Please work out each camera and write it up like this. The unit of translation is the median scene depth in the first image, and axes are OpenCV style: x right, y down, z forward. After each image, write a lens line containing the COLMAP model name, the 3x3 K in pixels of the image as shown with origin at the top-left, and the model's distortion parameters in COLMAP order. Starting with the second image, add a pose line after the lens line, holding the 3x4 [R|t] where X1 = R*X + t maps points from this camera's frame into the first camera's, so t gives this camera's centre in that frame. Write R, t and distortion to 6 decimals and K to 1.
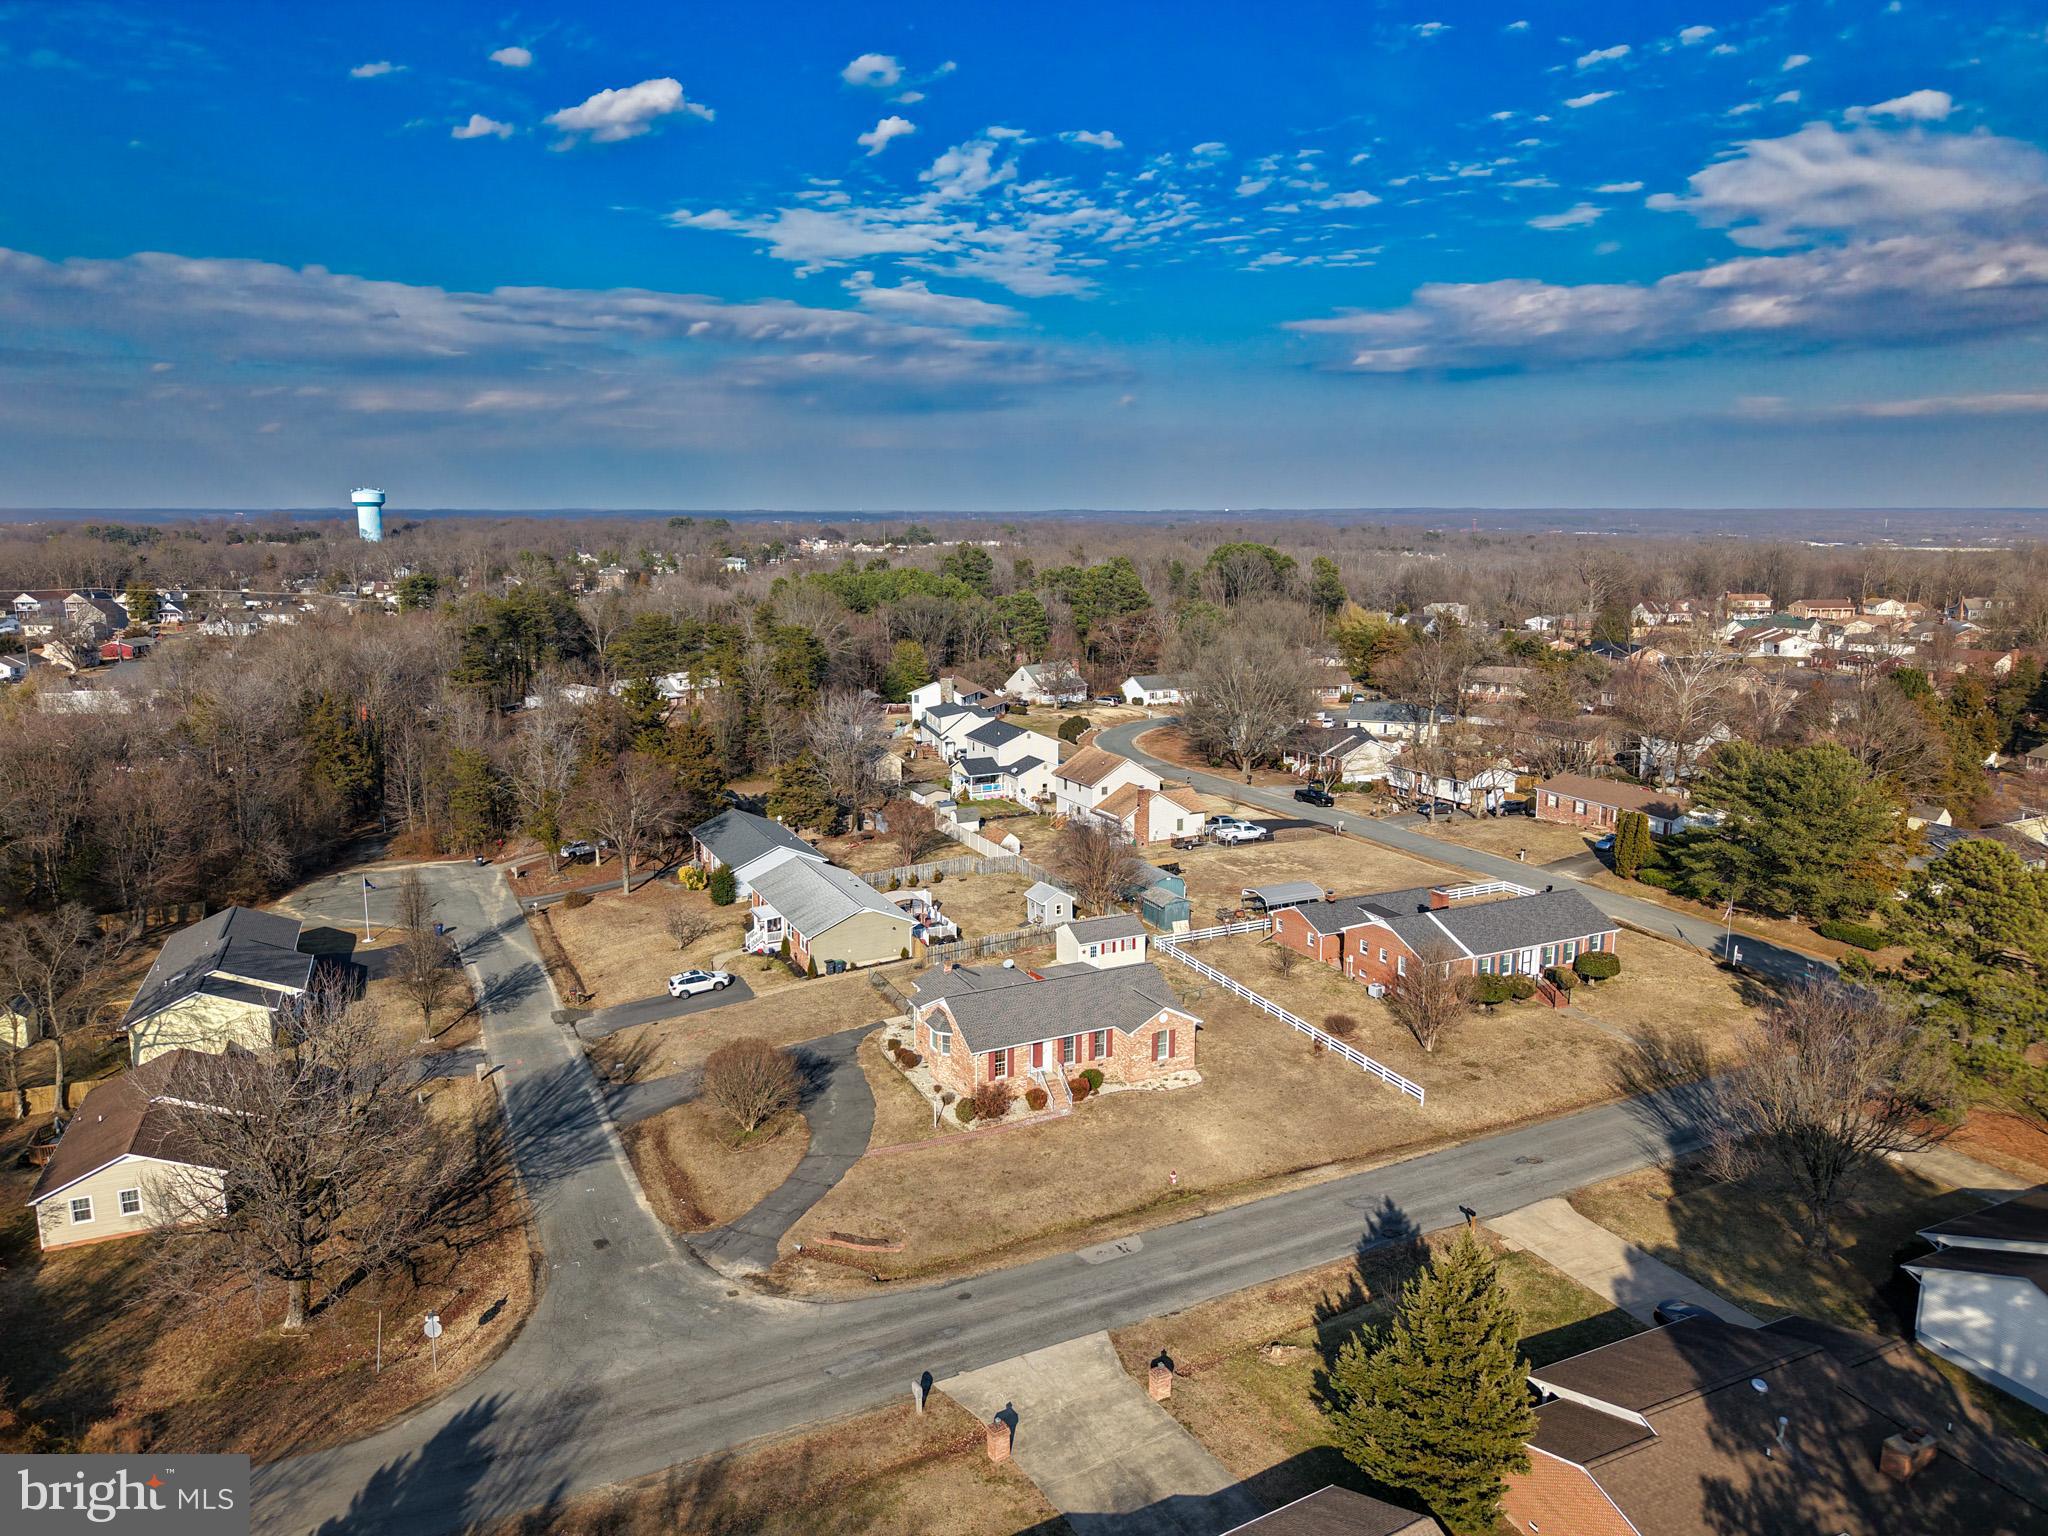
lens RADIAL K [[1401.2, 0, 1025.5], [0, 1401.2, 741.4], [0, 0, 1]] dist [0.057687, -0.088817]
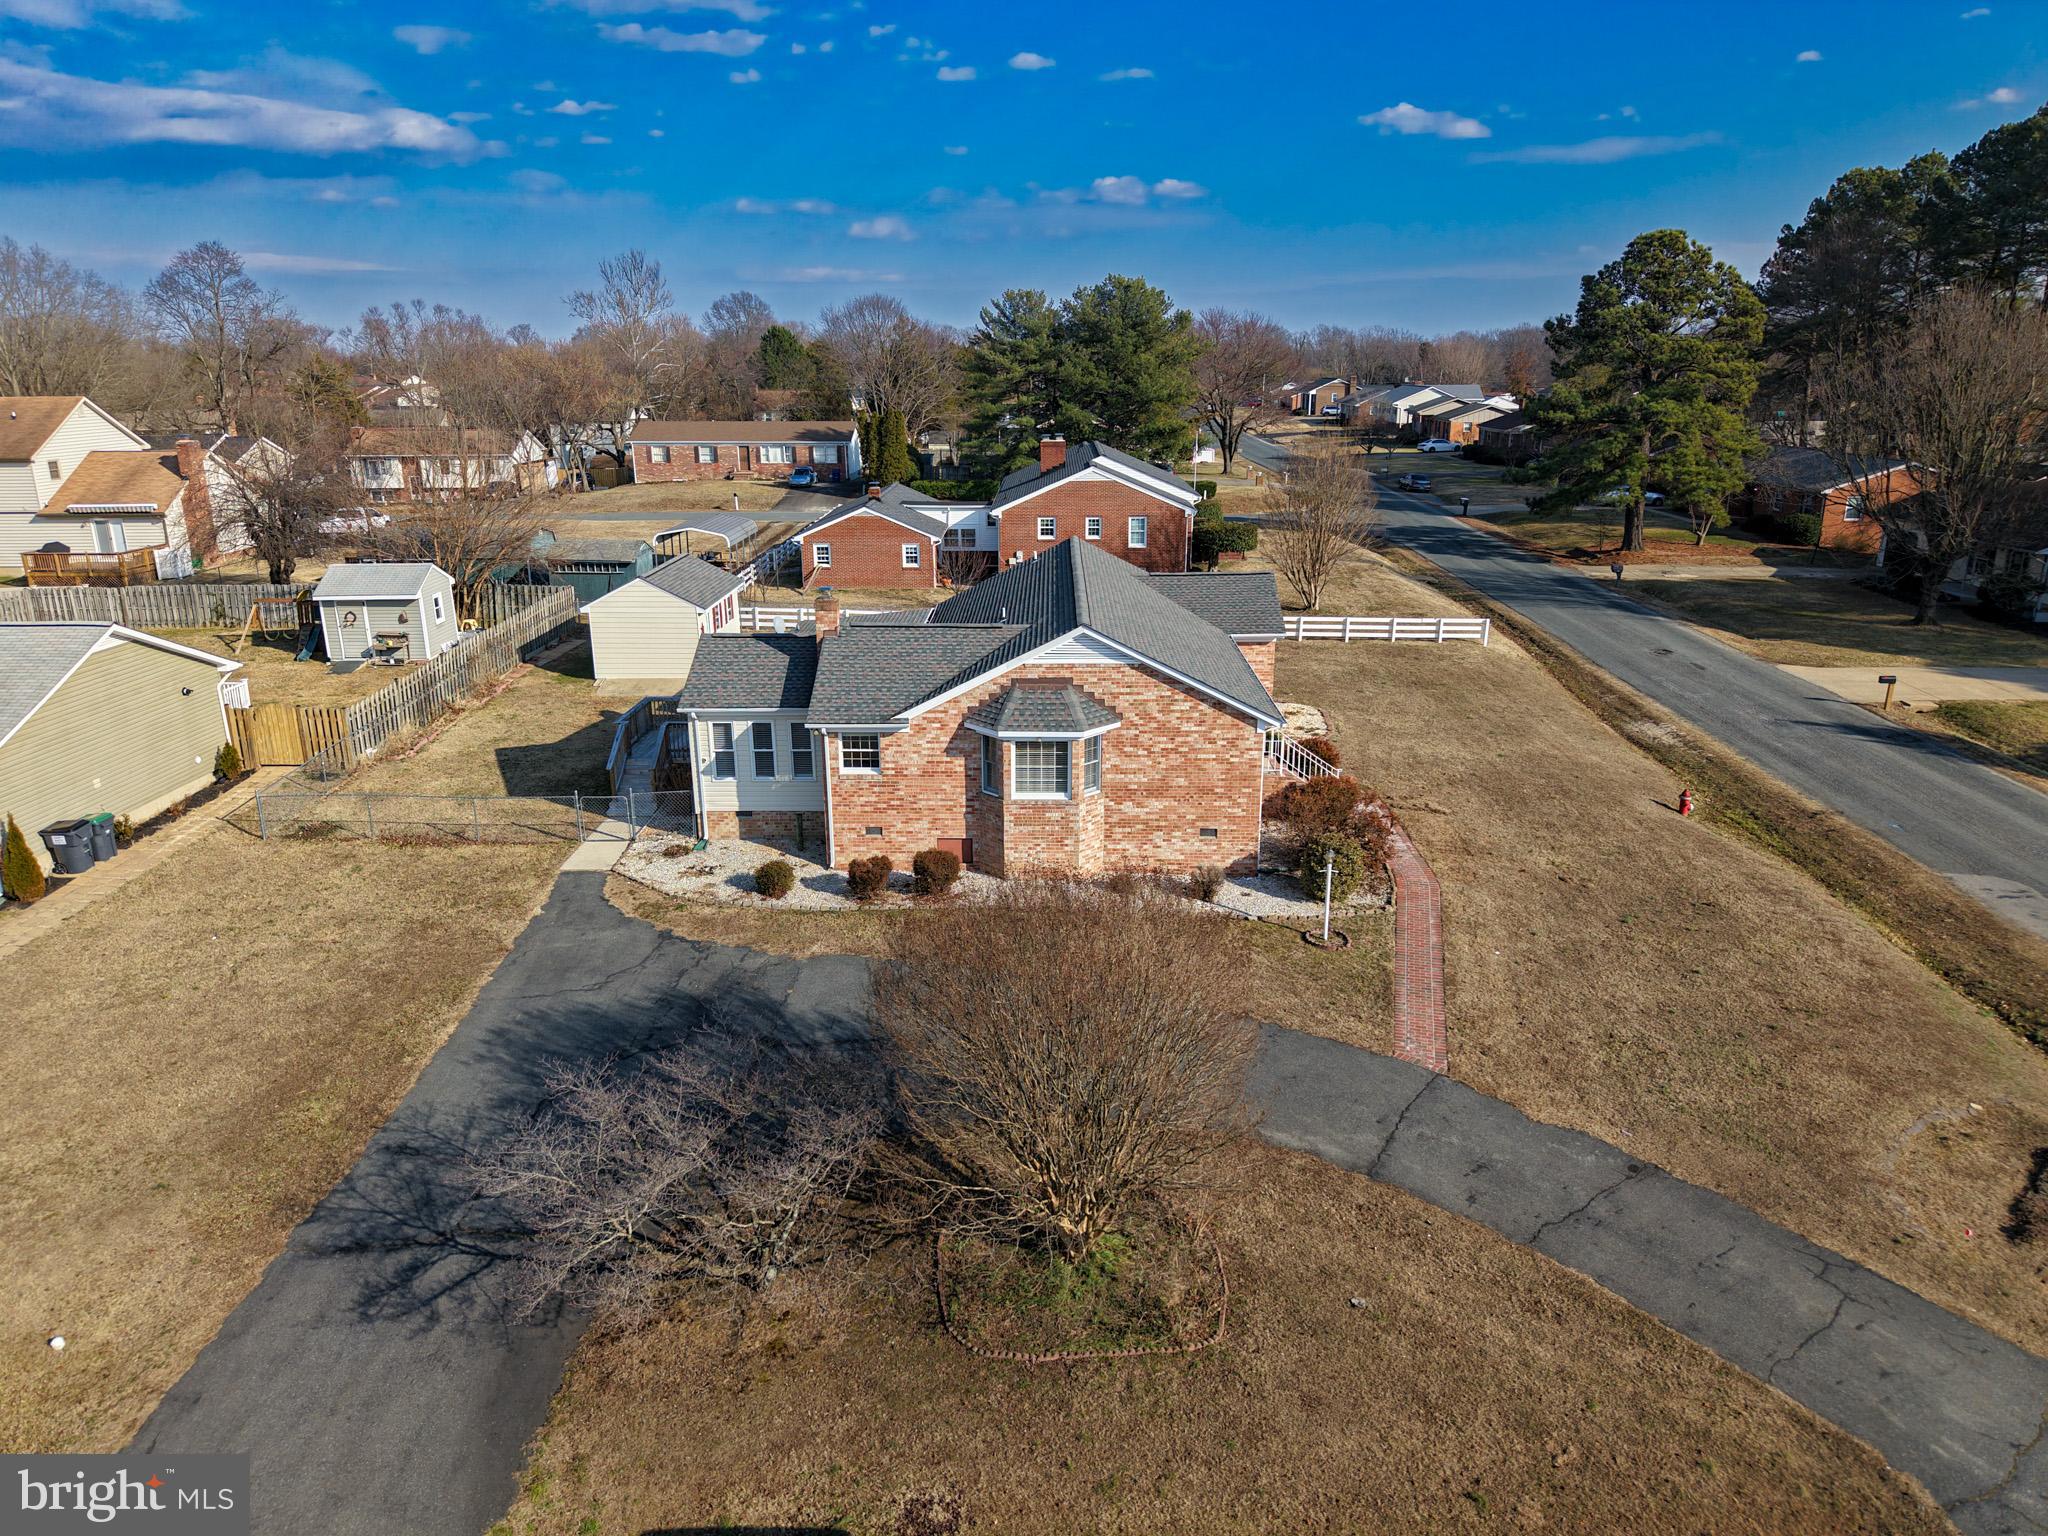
lens RADIAL K [[1376.2, 0, 1024.0], [0, 1376.2, 768.0], [0, 0, 1]] dist [0.064690, -0.081333]
pose [[0.454484, -0.252428, 0.854239, -0.289434], [0.155045, 0.966785, 0.203196, 0.117795], [-0.877157, 0.040096, 0.478526, 0.692377]]
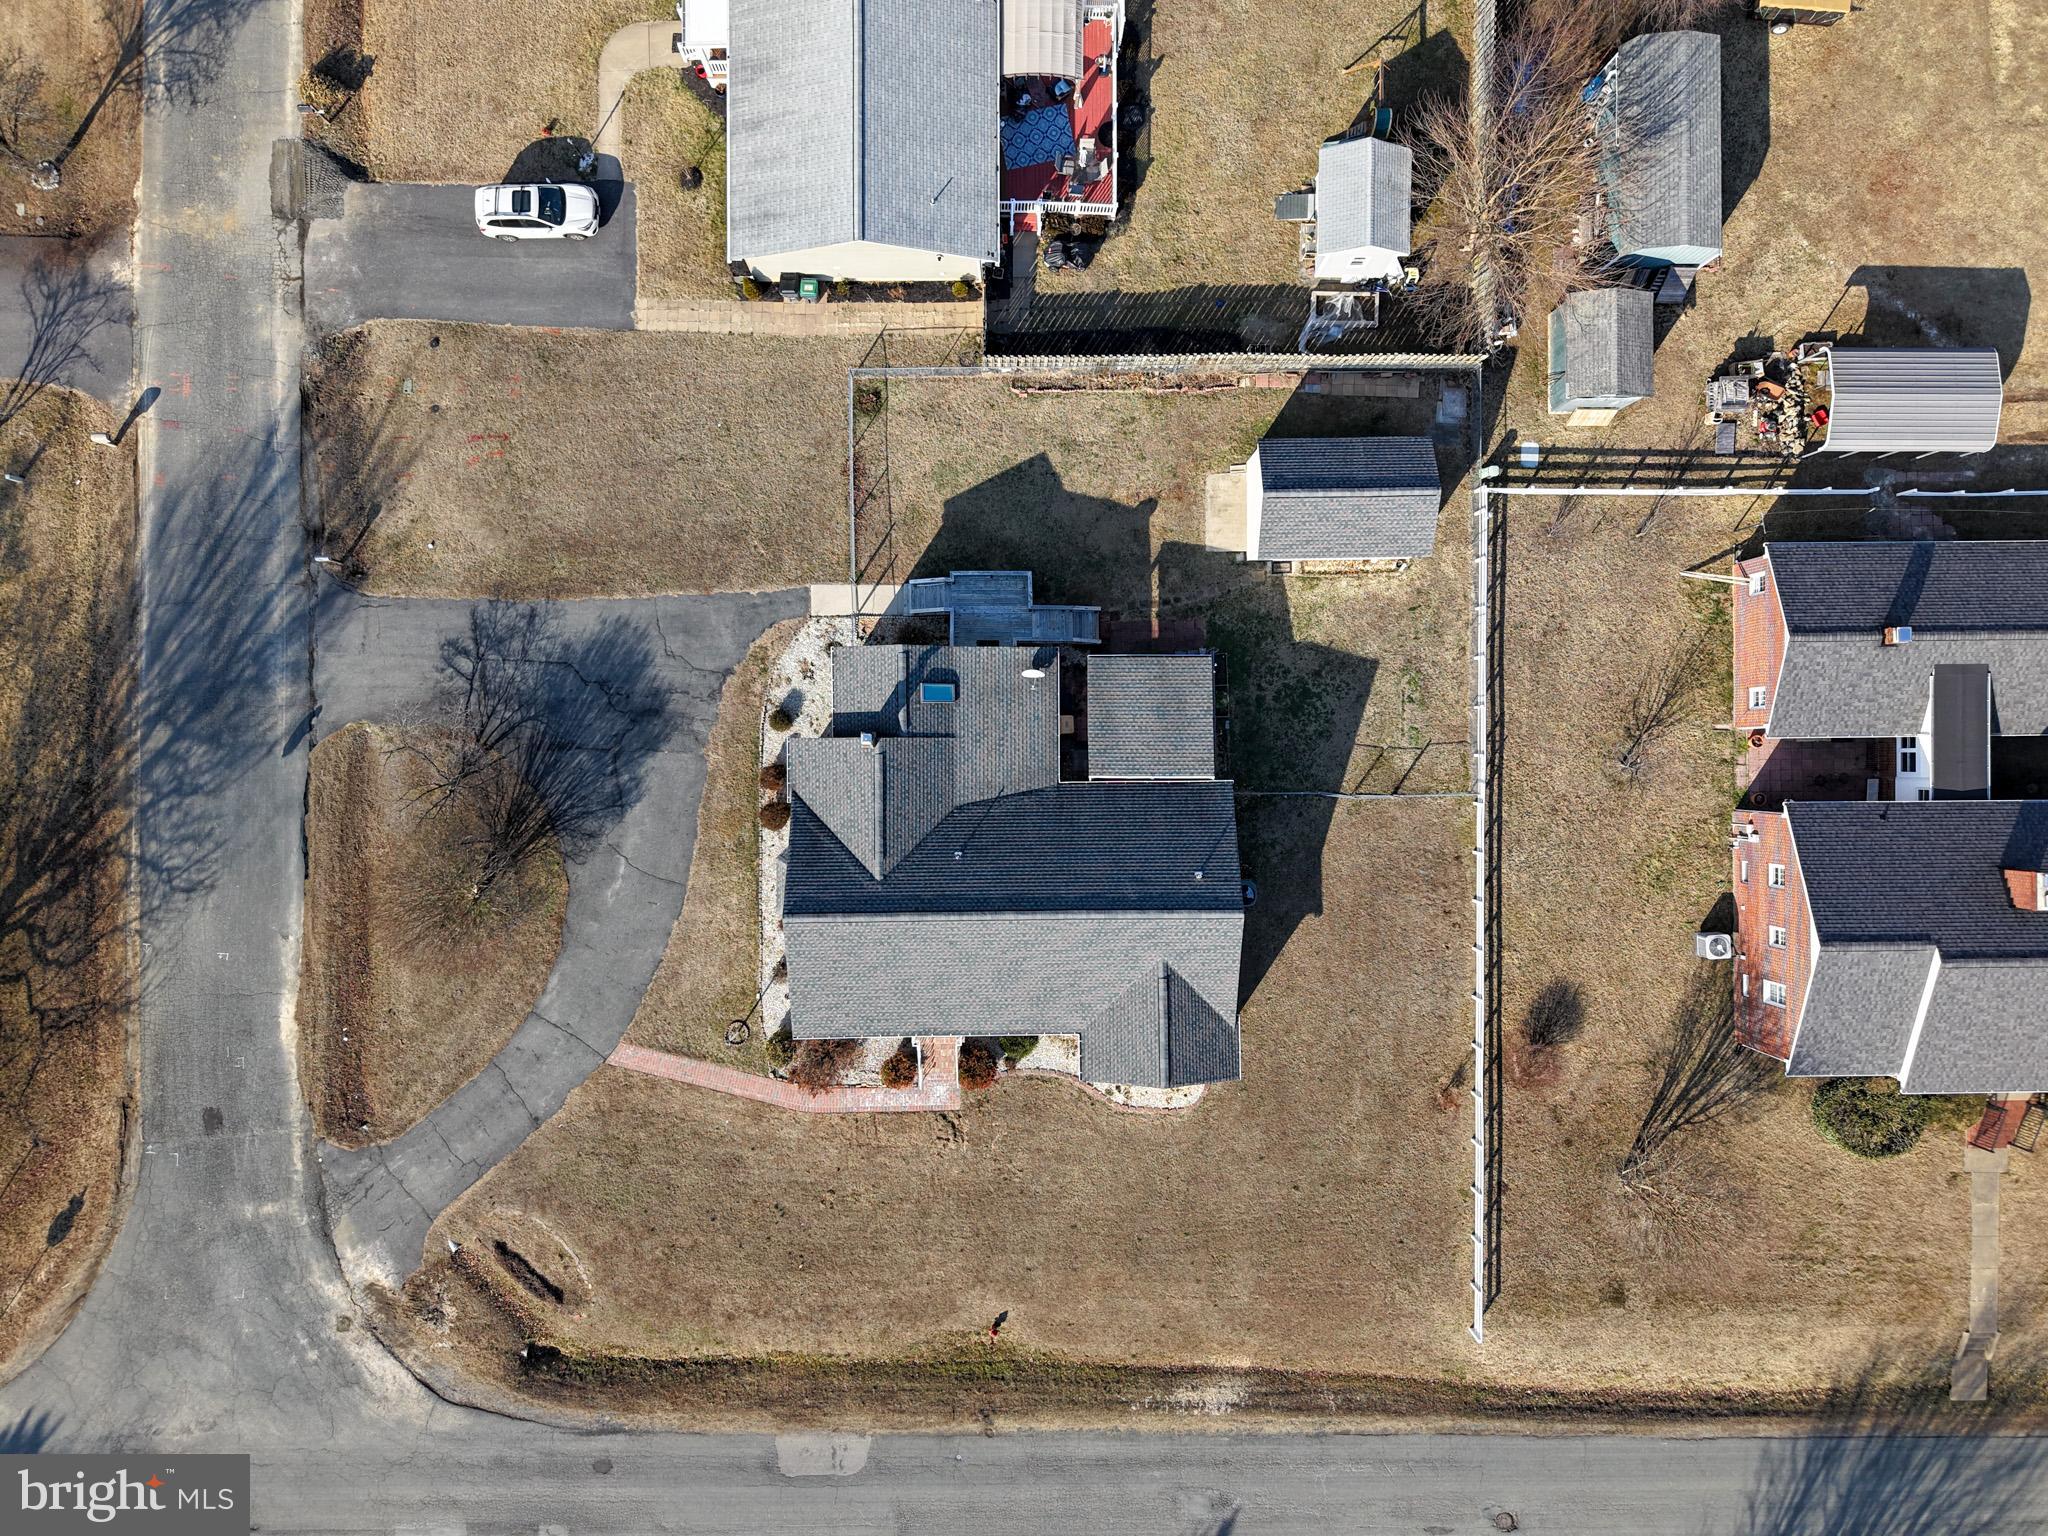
lens RADIAL K [[1391.9, 0, 1024.0], [0, 1391.9, 768.0], [0, 0, 1]] dist [0.005374, -0.000325]
pose [[0.900634, 0.433873, 0.024765, -0.012288], [-0.095983, 0.143017, 0.985055, -0.281392], [0.423847, -0.889551, 0.170450, 0.809916]]
